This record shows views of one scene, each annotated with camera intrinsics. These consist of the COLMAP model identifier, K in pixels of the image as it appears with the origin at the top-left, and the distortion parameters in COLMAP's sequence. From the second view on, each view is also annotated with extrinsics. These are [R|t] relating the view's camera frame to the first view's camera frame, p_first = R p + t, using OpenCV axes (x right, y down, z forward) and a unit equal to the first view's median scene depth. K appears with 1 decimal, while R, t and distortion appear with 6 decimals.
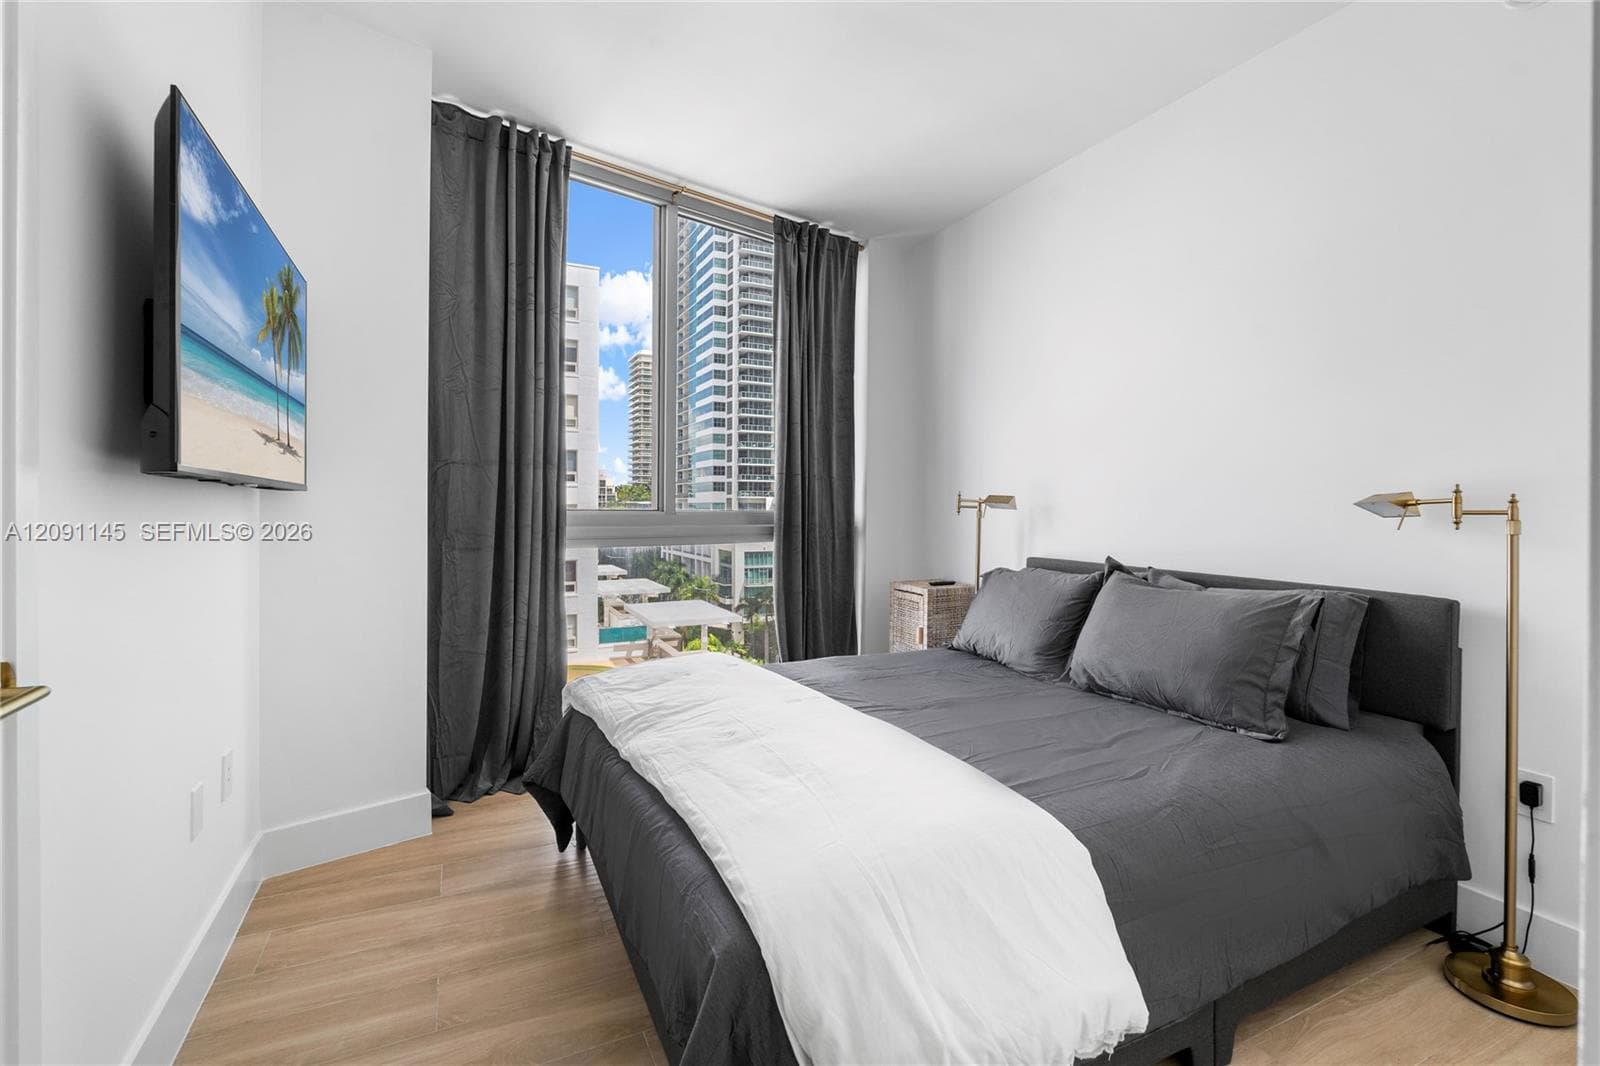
lens RADIAL K [[706.2, 0, 799.2], [0, 706.2, 508.5], [0, 0, 1]] dist [-0.007476, 0.000242]
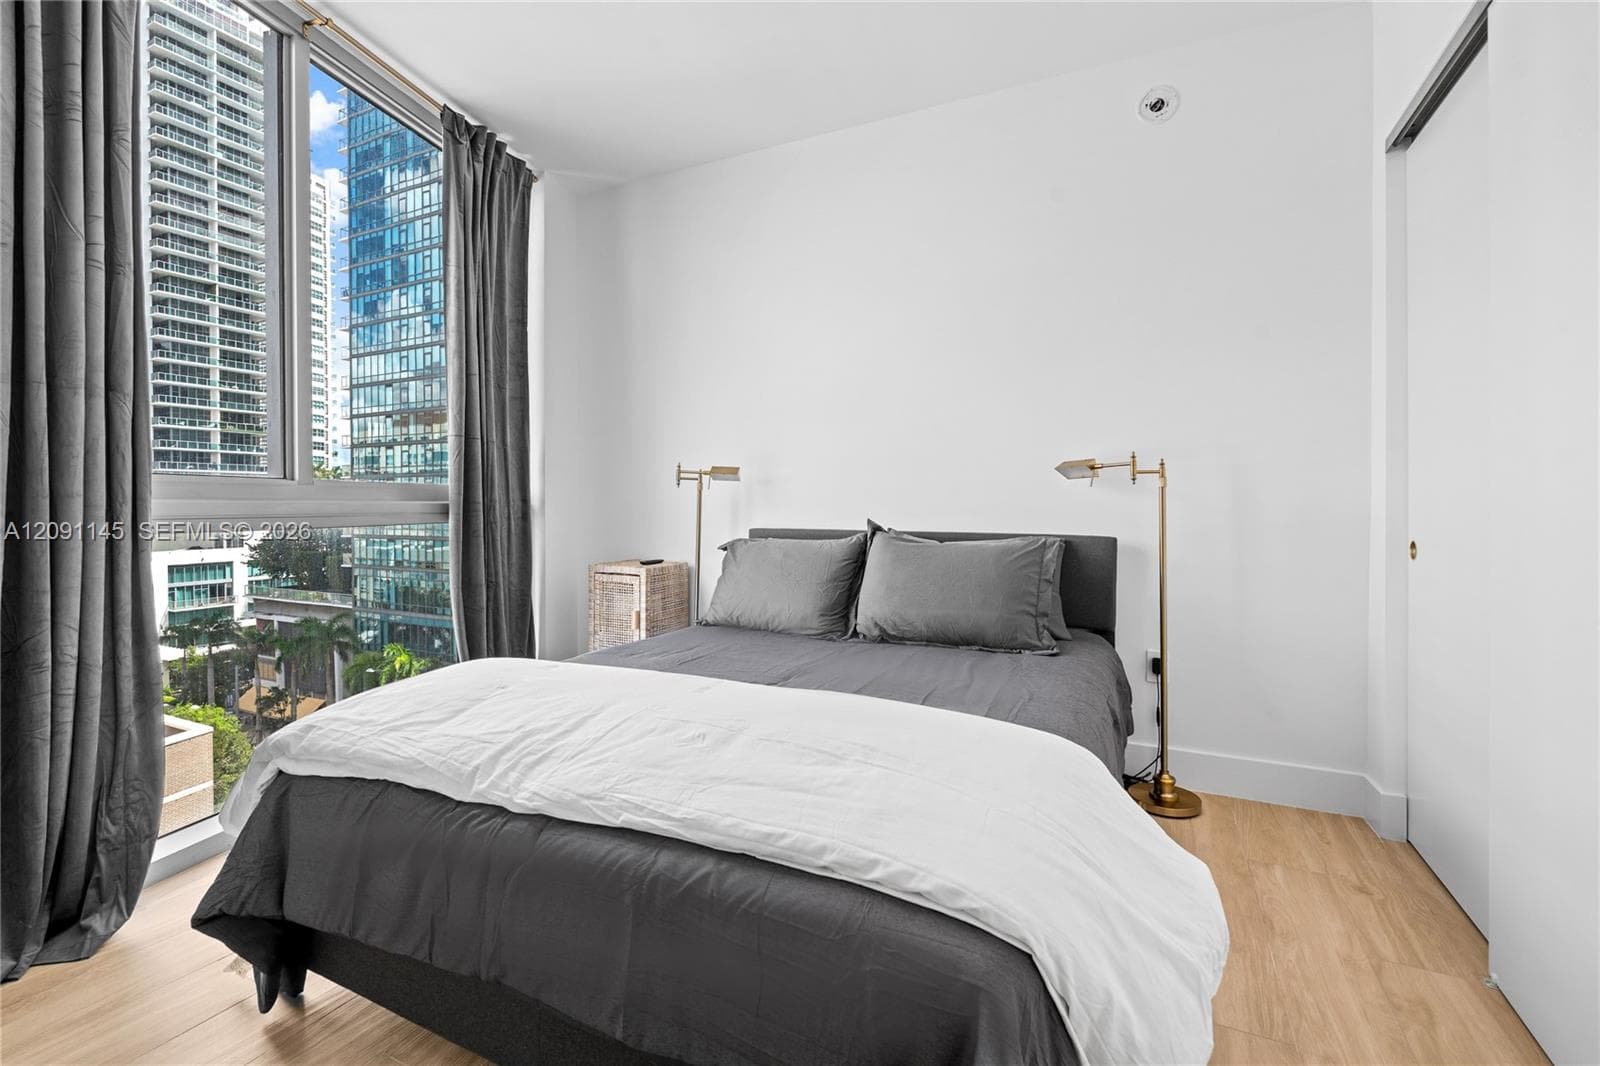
lens RADIAL K [[706.2, 0, 799.2], [0, 706.2, 508.5], [0, 0, 1]] dist [-0.007476, 0.000242]
pose [[0.787963, -0.011707, 0.615611, -0.230933], [0.008631, 0.999931, 0.007968, 0.031578], [-0.615662, -0.000966, 0.788010, 0.157495]]
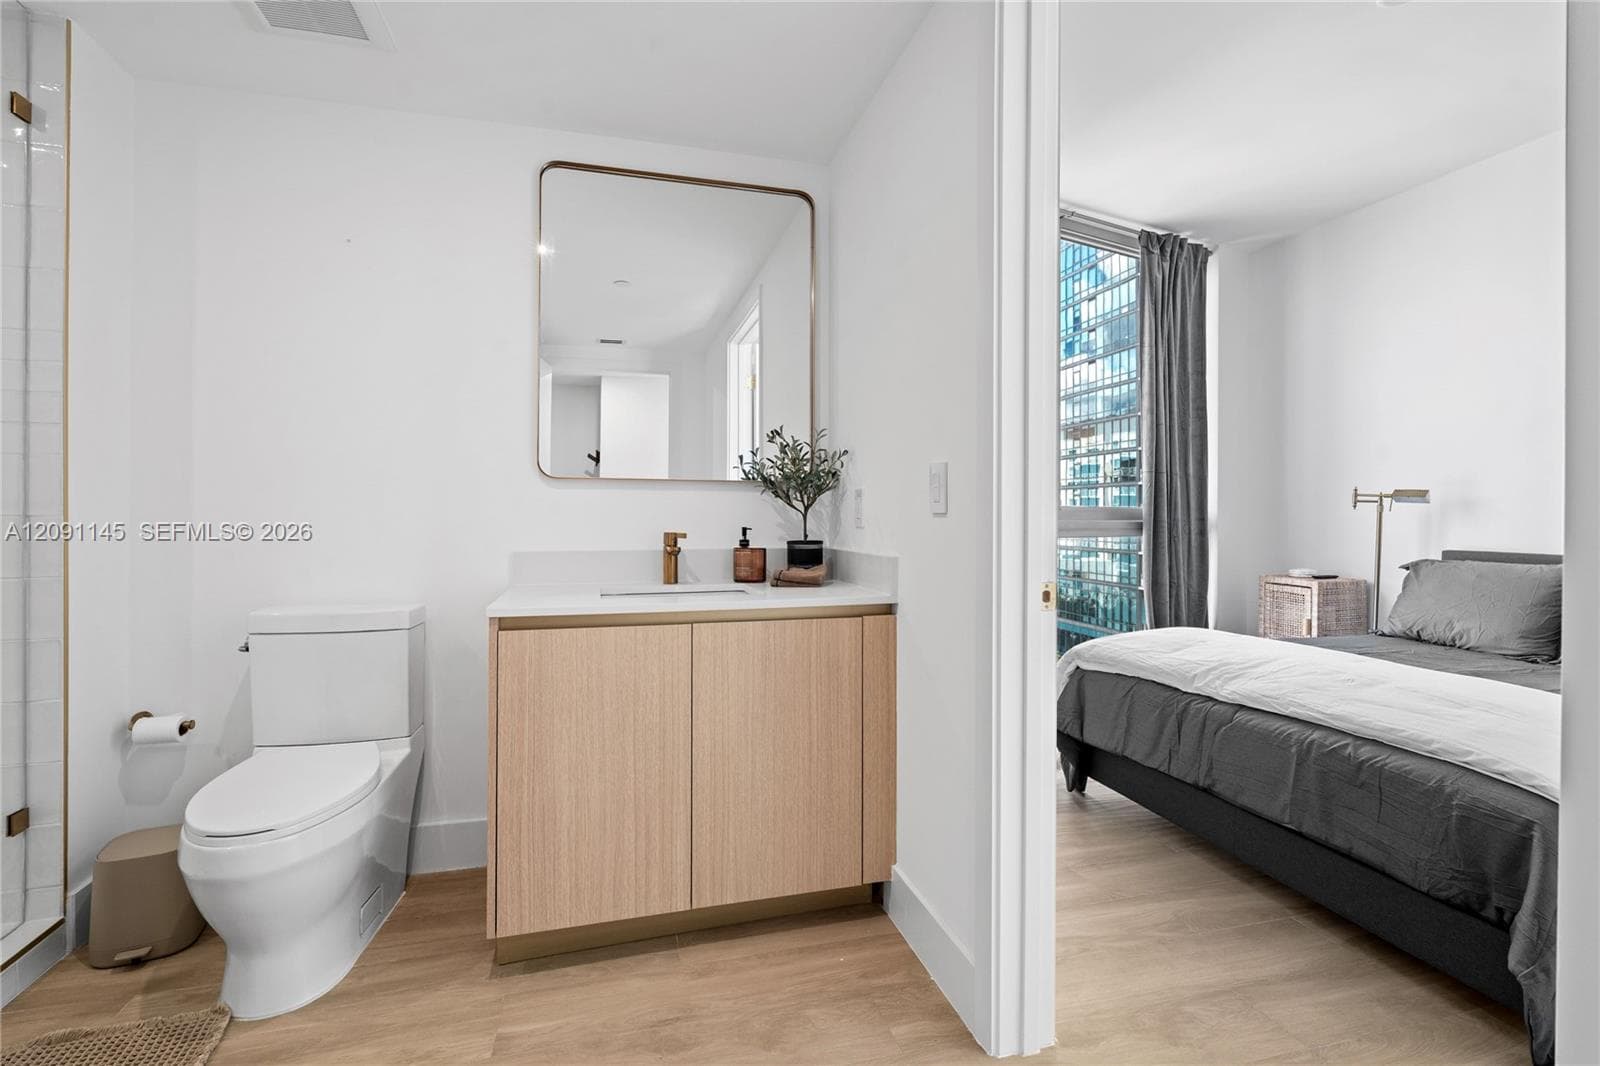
lens RADIAL K [[721.0, 0, 792.6], [0, 721.0, 515.5], [0, 0, 1]] dist [-0.001977, -0.000235]
pose [[0.981640, -0.001997, -0.190735, -0.379550], [0.001465, 0.999995, -0.002934, 0.020091], [0.190740, 0.002601, 0.981637, -0.183075]]
